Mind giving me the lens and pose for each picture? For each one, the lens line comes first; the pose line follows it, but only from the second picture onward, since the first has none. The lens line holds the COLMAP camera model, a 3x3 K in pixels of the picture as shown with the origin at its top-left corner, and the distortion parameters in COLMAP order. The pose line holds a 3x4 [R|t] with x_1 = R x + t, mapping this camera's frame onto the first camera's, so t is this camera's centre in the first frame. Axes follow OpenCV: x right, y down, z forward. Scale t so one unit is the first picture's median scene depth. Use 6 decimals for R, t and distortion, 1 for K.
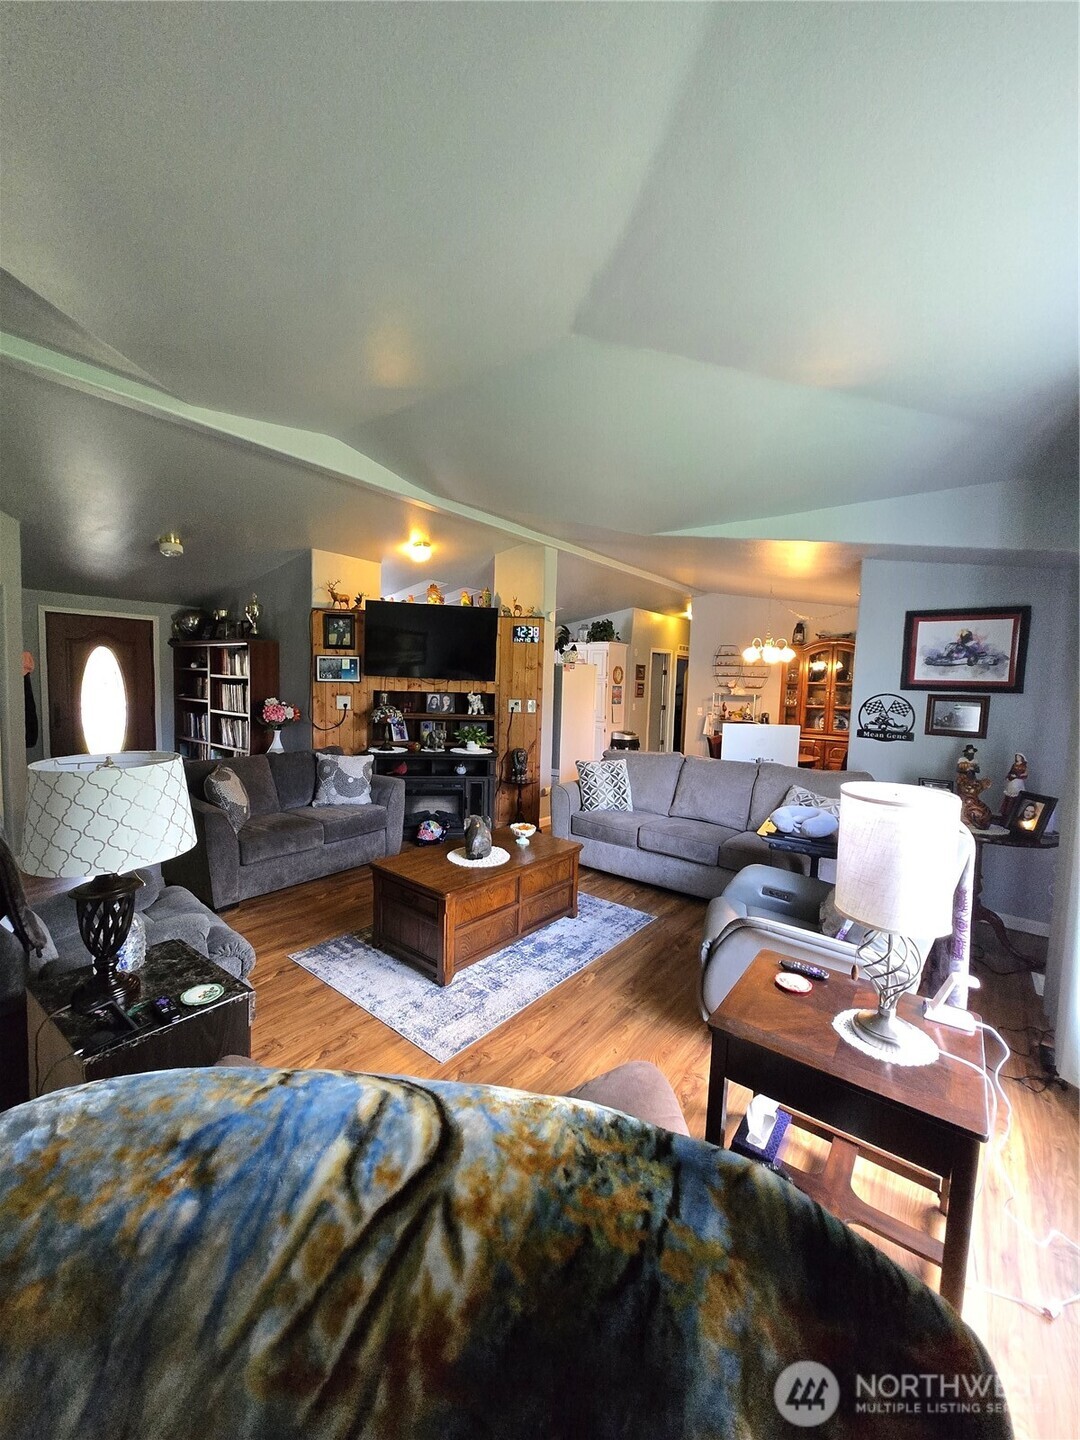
lens RADIAL K [[559.6, 0, 531.7], [0, 559.6, 722.8], [0, 0, 1]] dist [0.000207, -0.001895]
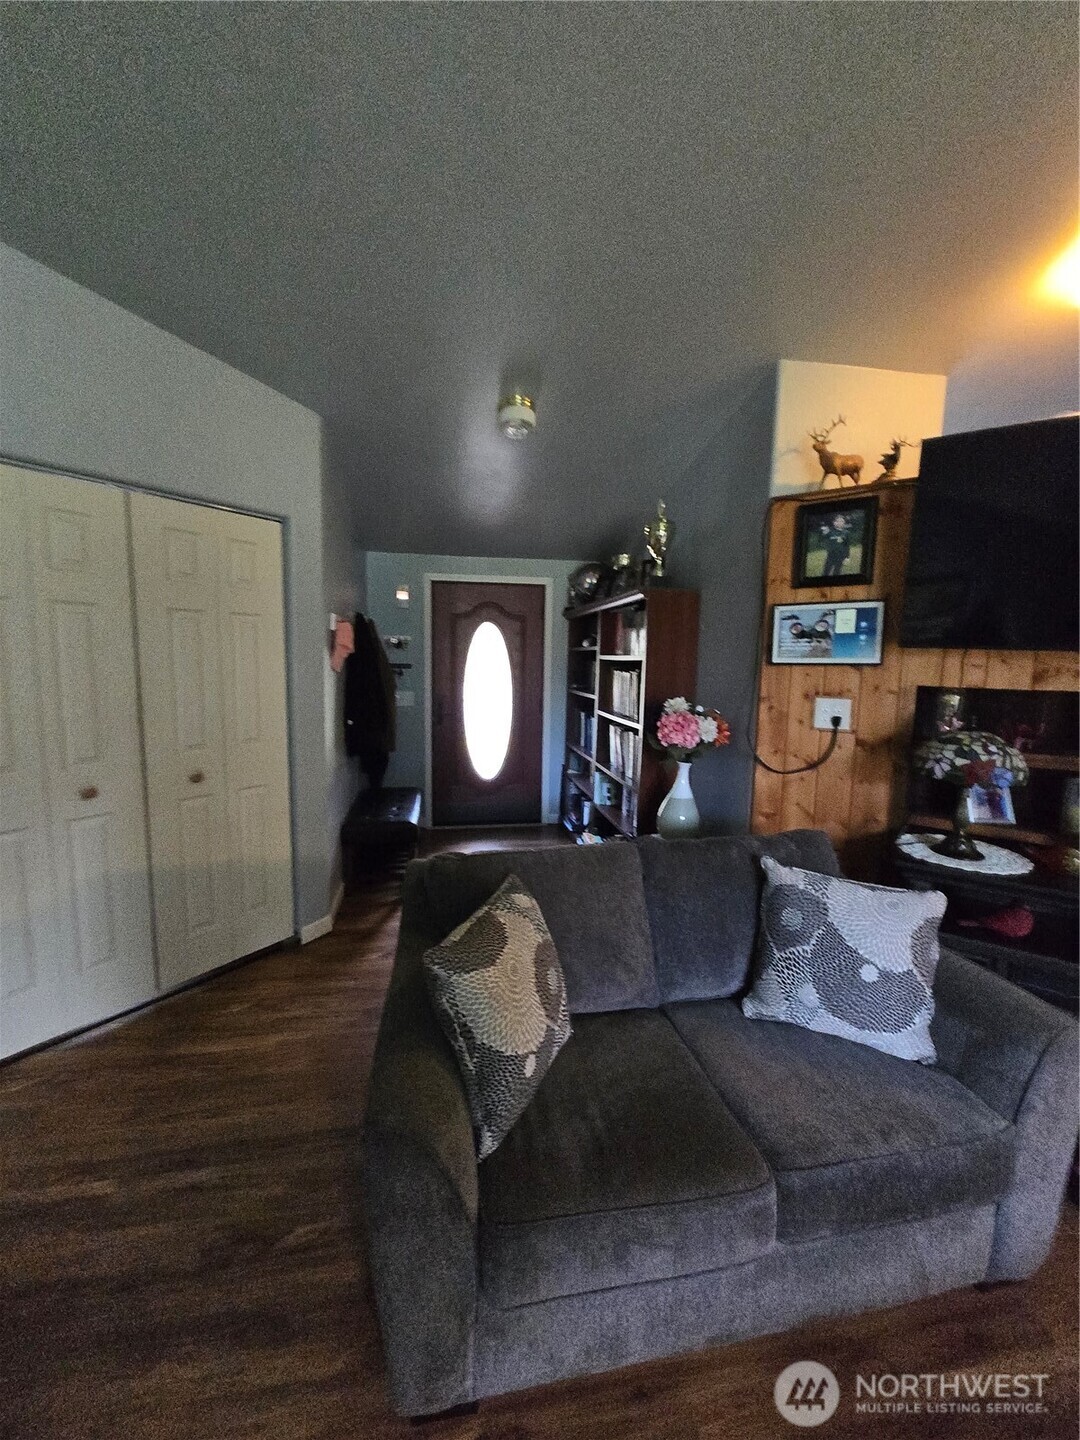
lens RADIAL K [[559.6, 0, 531.7], [0, 559.6, 722.8], [0, 0, 1]] dist [0.000207, -0.001895]
pose [[0.733089, 0.062086, -0.677293, -0.216118], [-0.048119, 0.998064, 0.039408, -0.034940], [0.678428, 0.003701, 0.734657, 0.535913]]
